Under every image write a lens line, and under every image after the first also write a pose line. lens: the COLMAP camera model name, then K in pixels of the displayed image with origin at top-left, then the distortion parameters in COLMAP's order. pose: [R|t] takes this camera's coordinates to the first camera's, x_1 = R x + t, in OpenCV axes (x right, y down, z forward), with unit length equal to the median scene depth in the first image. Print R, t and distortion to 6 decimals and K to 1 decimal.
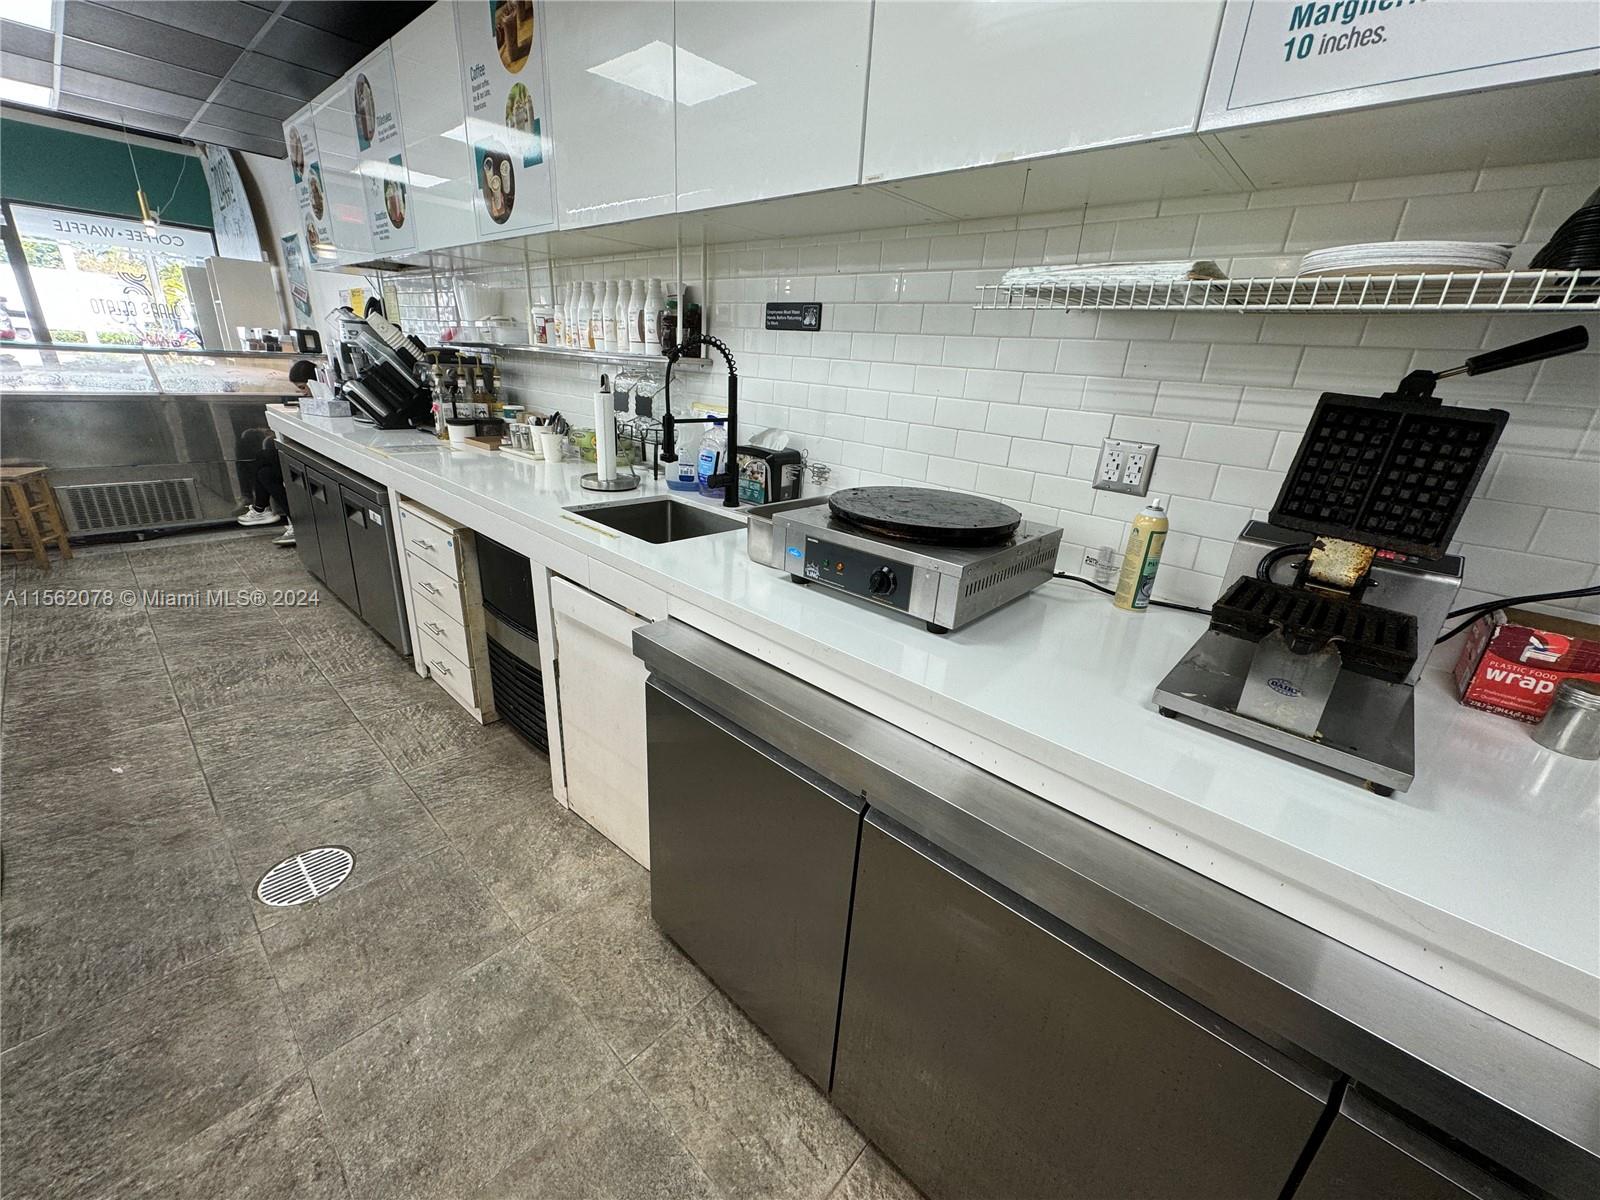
lens RADIAL K [[636.9, 0, 798.9], [0, 636.9, 595.9], [0, 0, 1]] dist [-0.001549, 0.000754]
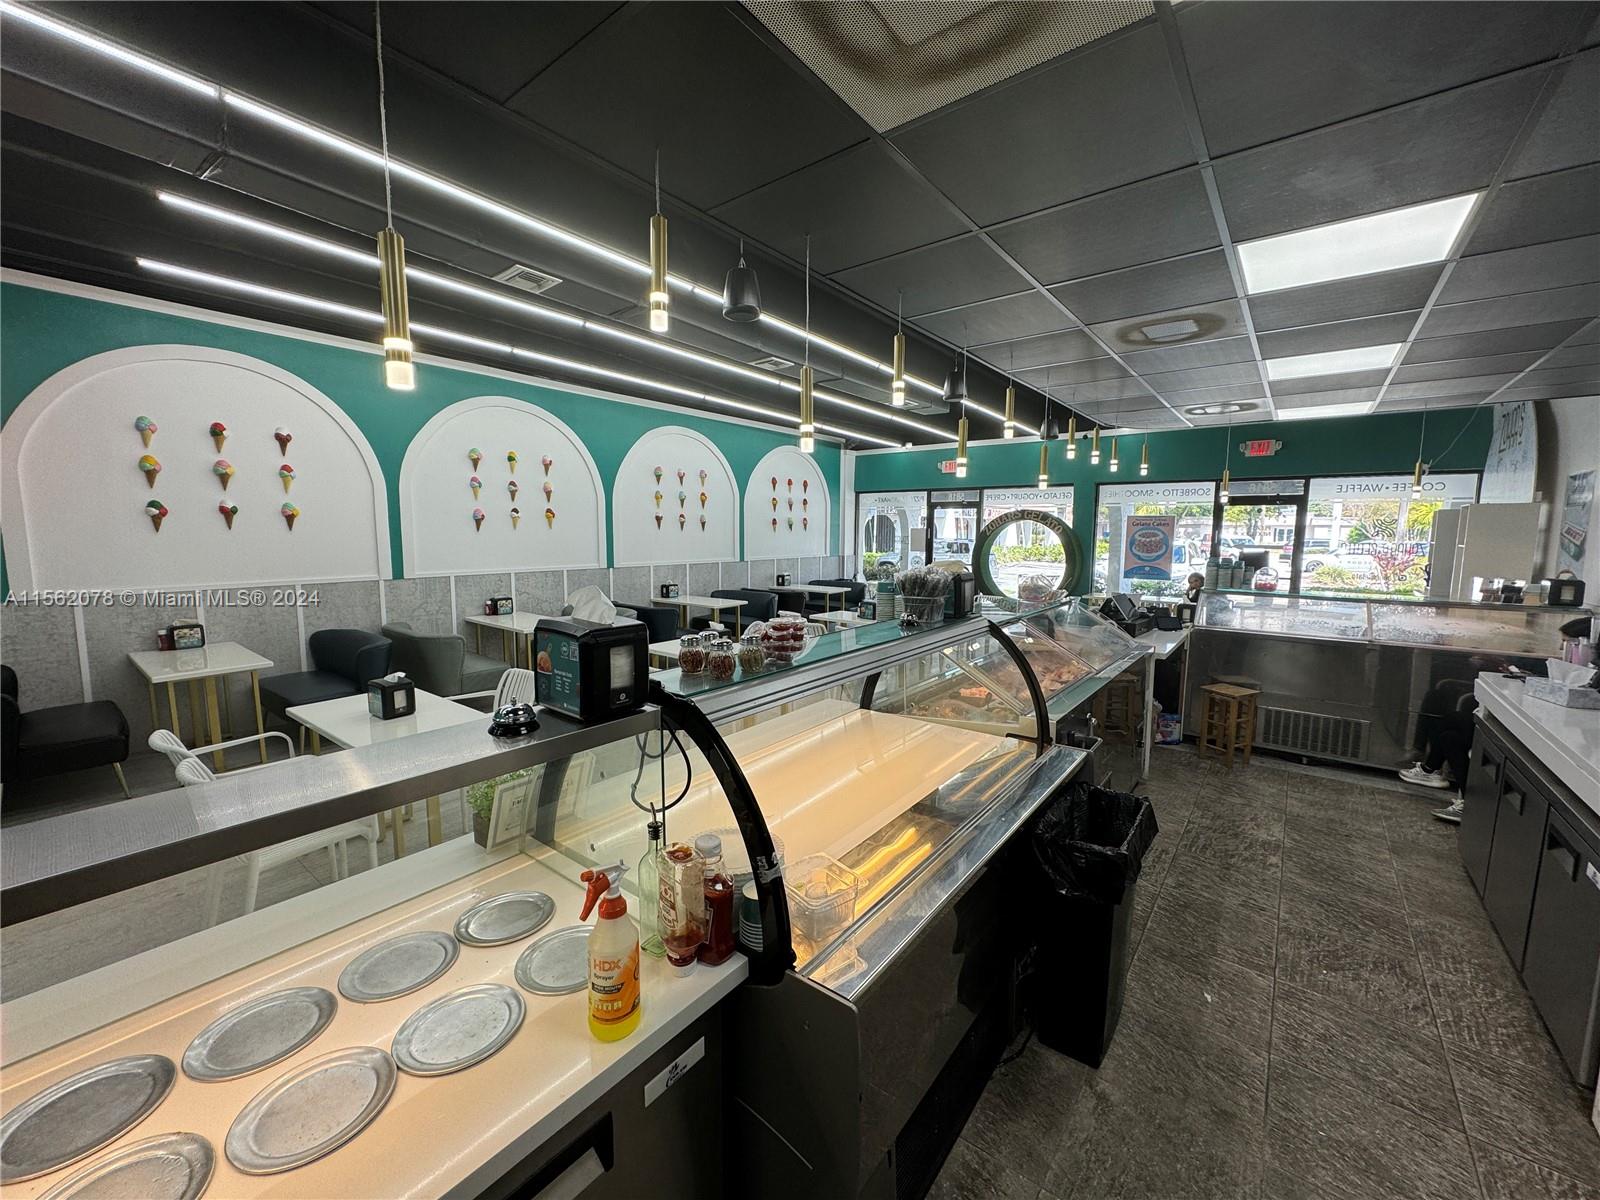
lens RADIAL K [[636.9, 0, 802.0], [0, 636.9, 598.1], [0, 0, 1]] dist [-0.001549, 0.000754]
pose [[0.077206, 0.049419, -0.995790, -0.033289], [-0.345976, 0.938036, 0.019728, -0.104463], [0.935061, 0.342997, 0.089520, -0.002844]]
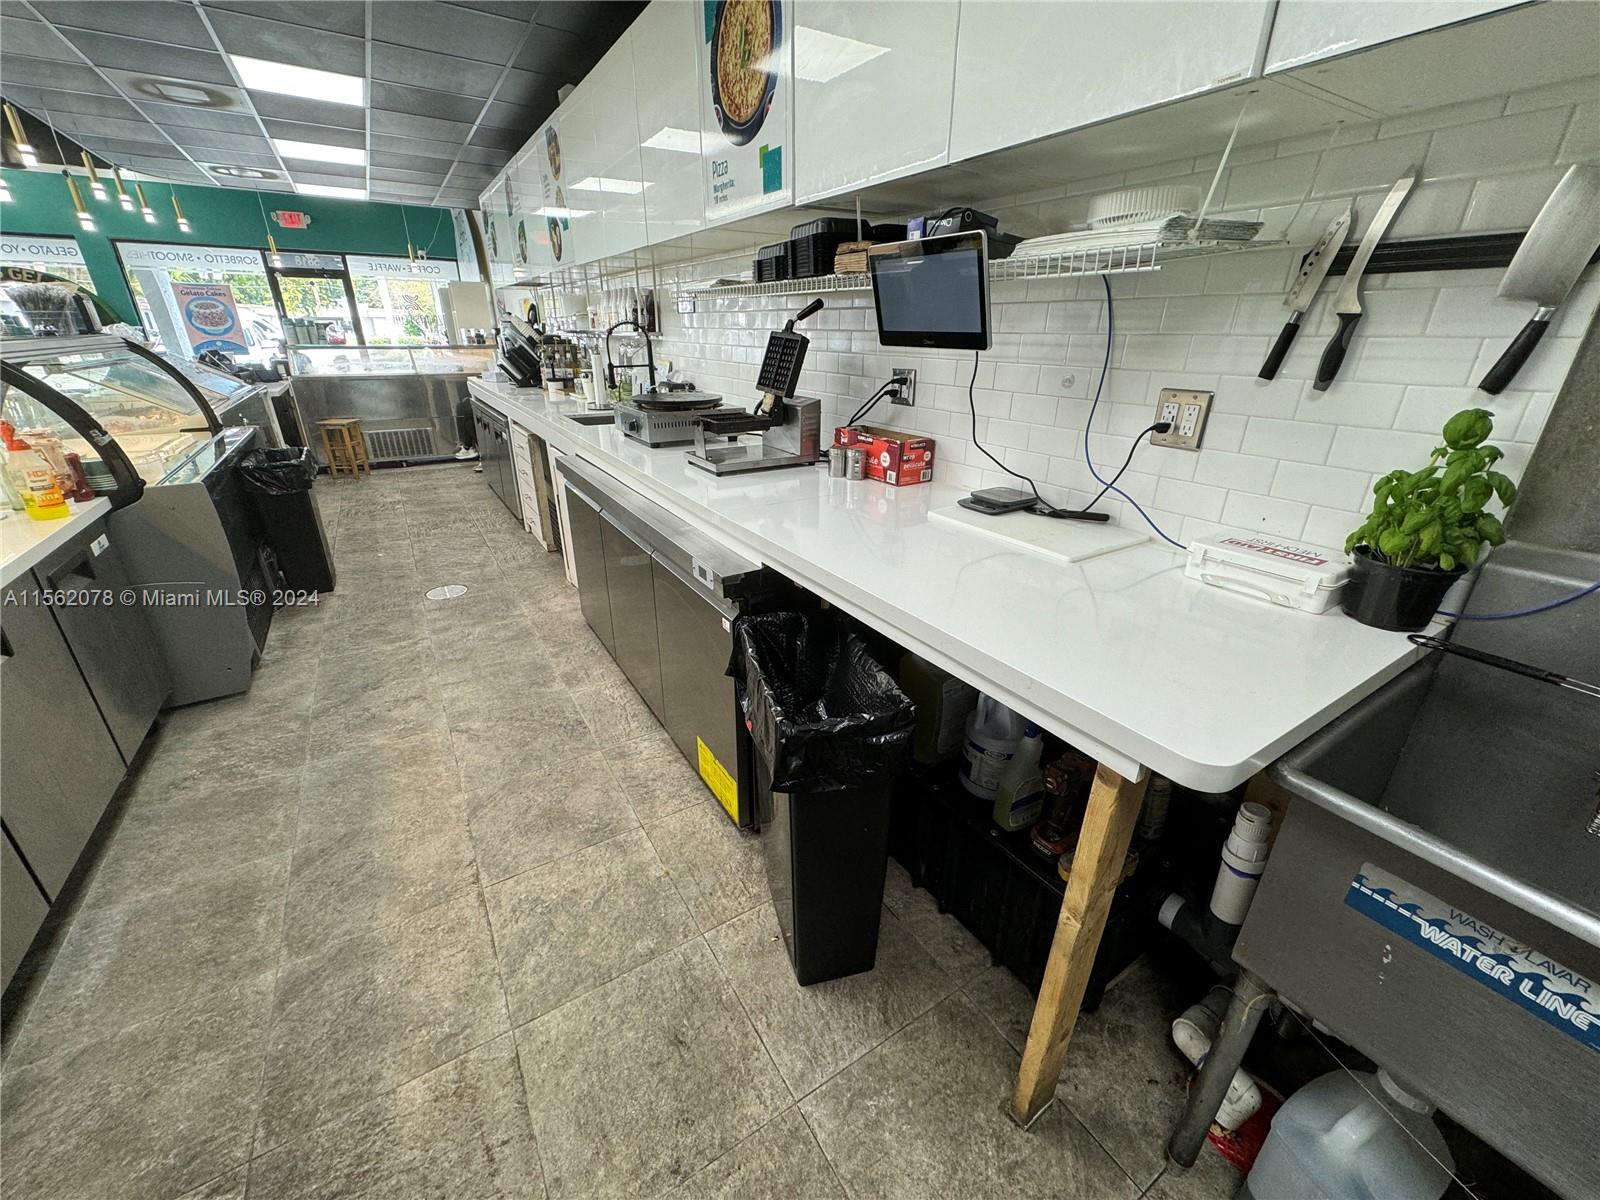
lens RADIAL K [[636.9, 0, 799.1], [0, 636.9, 597.7], [0, 0, 1]] dist [-0.001549, 0.000754]
pose [[0.962766, 0.056135, -0.264444, 0.497003], [-0.046886, 0.998052, 0.041162, 0.174656], [0.266240, -0.027231, 0.963522, -0.394166]]
